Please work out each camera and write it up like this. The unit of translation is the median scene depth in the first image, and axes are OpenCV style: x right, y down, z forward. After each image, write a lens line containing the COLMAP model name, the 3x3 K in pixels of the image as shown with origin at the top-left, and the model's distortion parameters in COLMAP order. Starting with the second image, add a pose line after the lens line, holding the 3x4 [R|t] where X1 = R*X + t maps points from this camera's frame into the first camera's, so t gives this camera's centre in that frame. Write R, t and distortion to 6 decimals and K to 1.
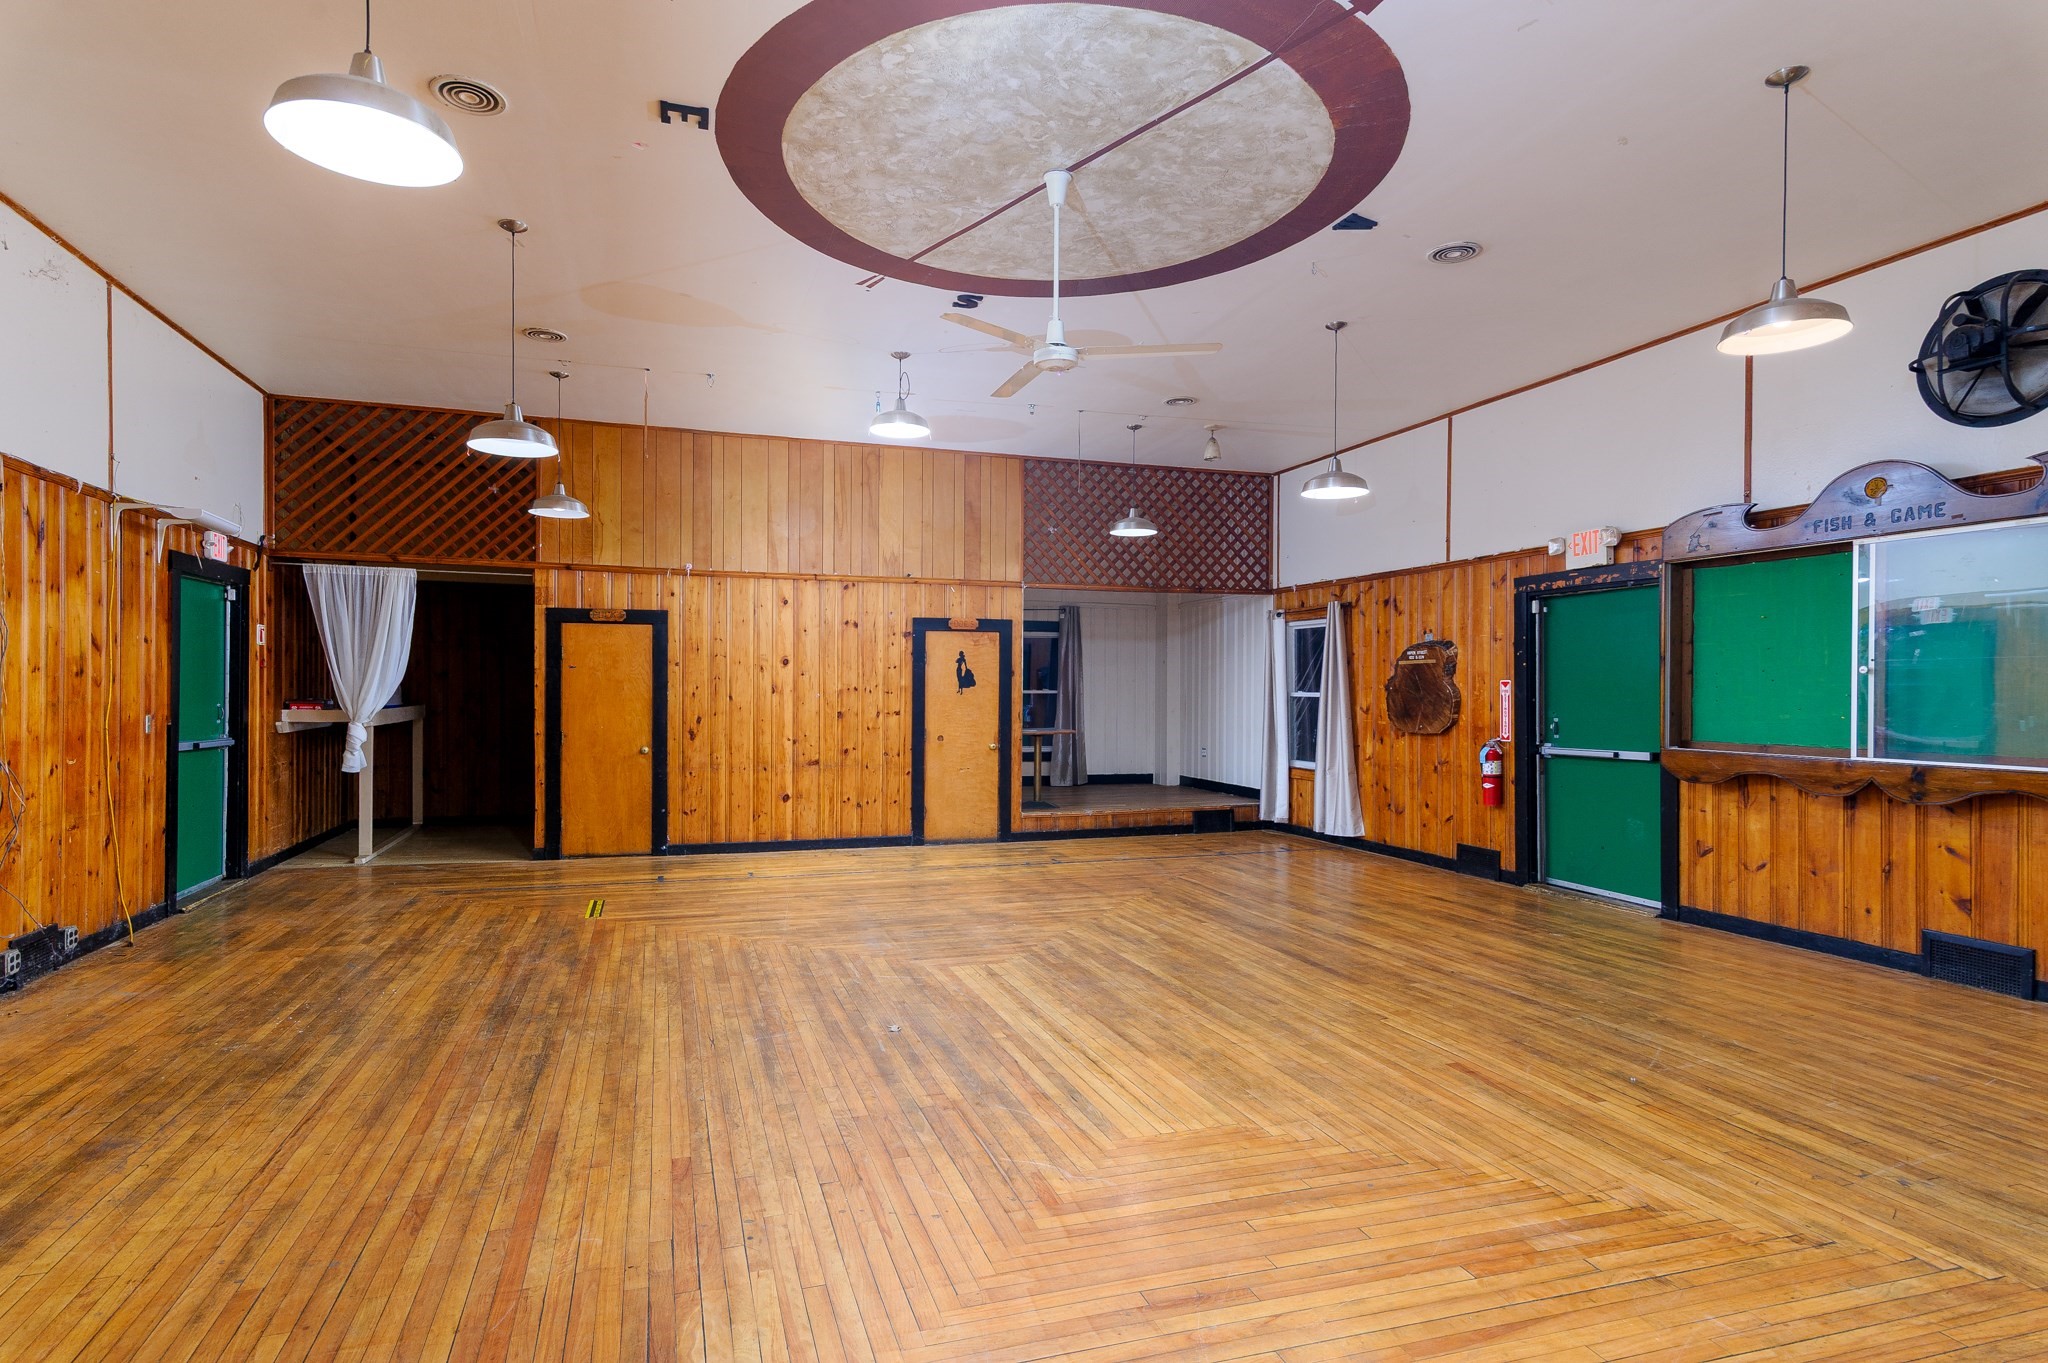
lens RADIAL K [[1089.2, 0, 1012.8], [0, 1089.2, 700.5], [0, 0, 1]] dist [-0.002947, 0.000004]
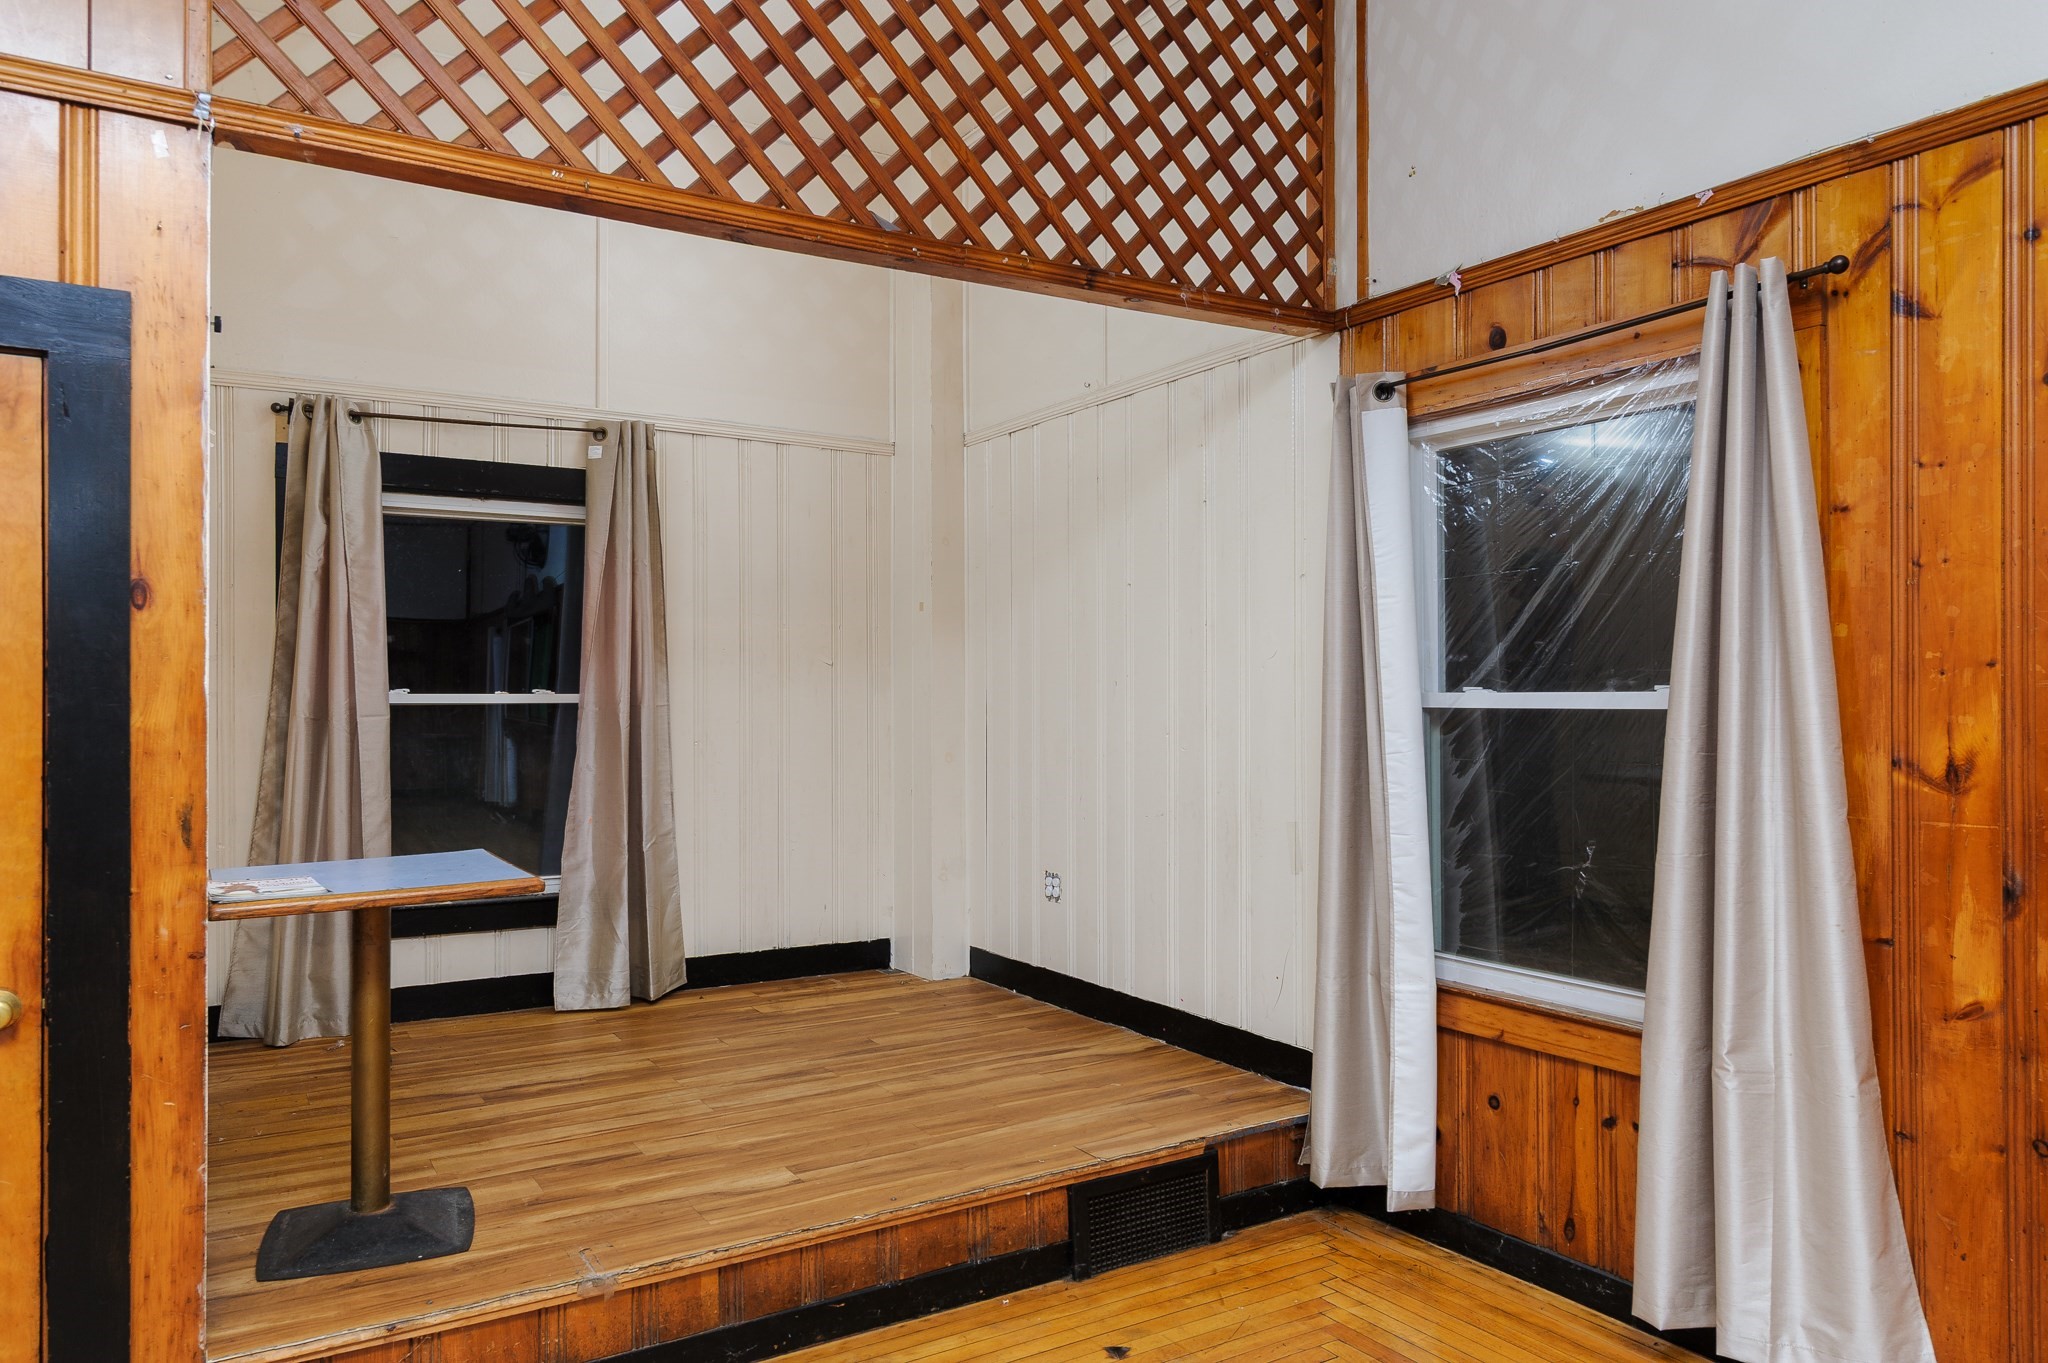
lens RADIAL K [[1386.9, 0, 1024.0], [0, 1386.9, 681.5], [0, 0, 1]] dist [0.001178, 0.000350]
pose [[0.970619, -0.005755, 0.240553, 0.082661], [0.010479, 0.999777, -0.018360, -0.004803], [-0.240393, 0.020341, 0.970462, 0.709838]]
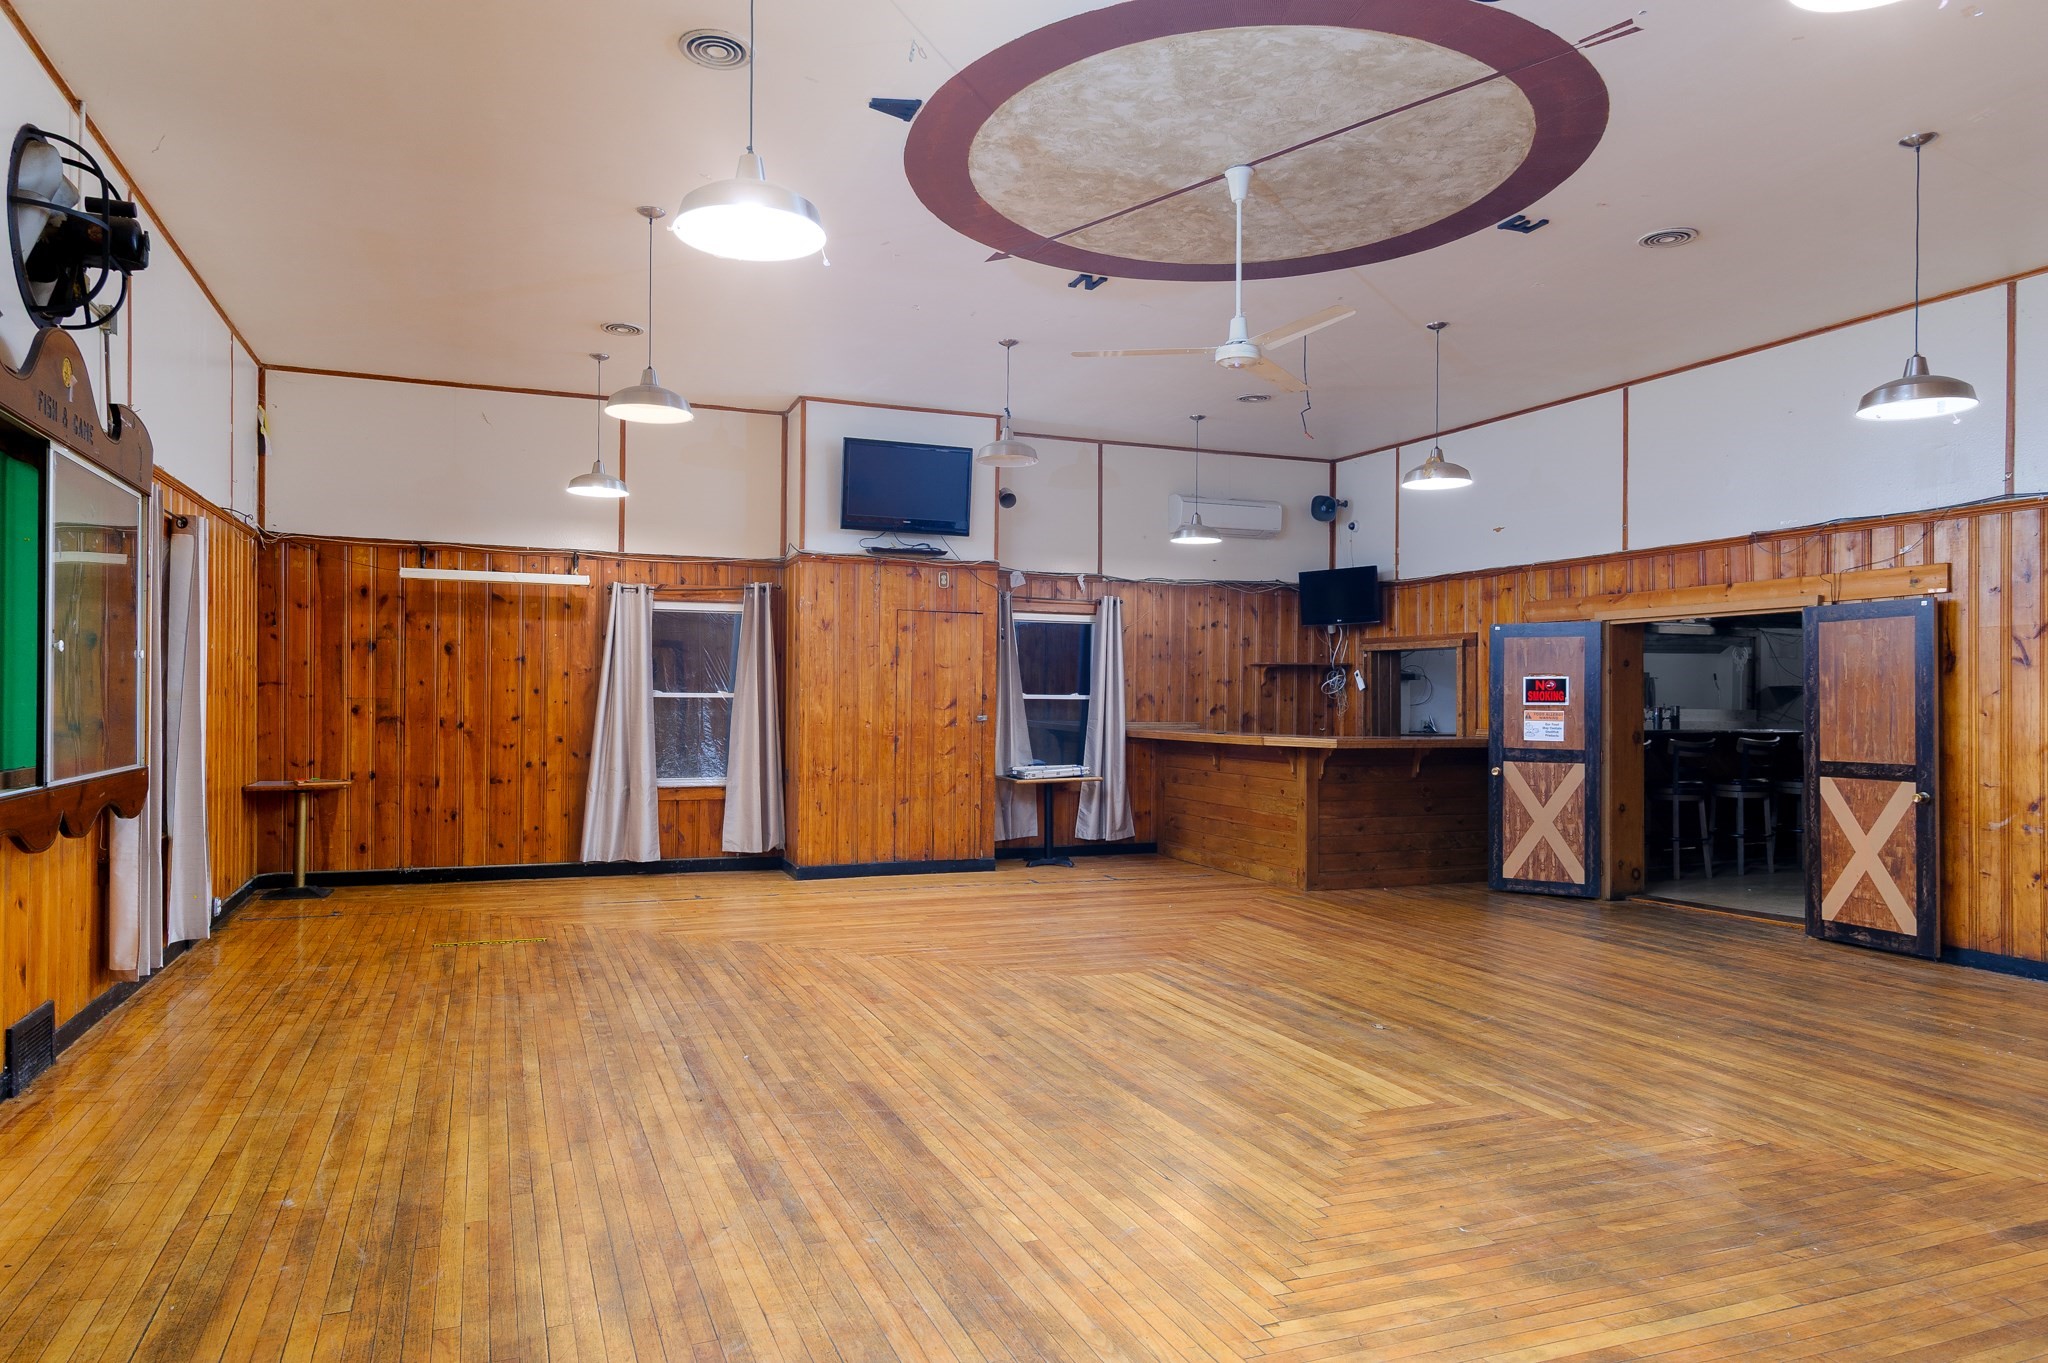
lens RADIAL K [[1313.4, 0, 1016.9], [0, 1313.4, 687.7], [0, 0, 1]] dist [0.003031, -0.000345]
pose [[-0.997774, -0.014335, -0.065123, 0.259897], [-0.014383, 0.999897, 0.000264, -0.011608], [0.065112, 0.001200, -0.997877, 1.809325]]
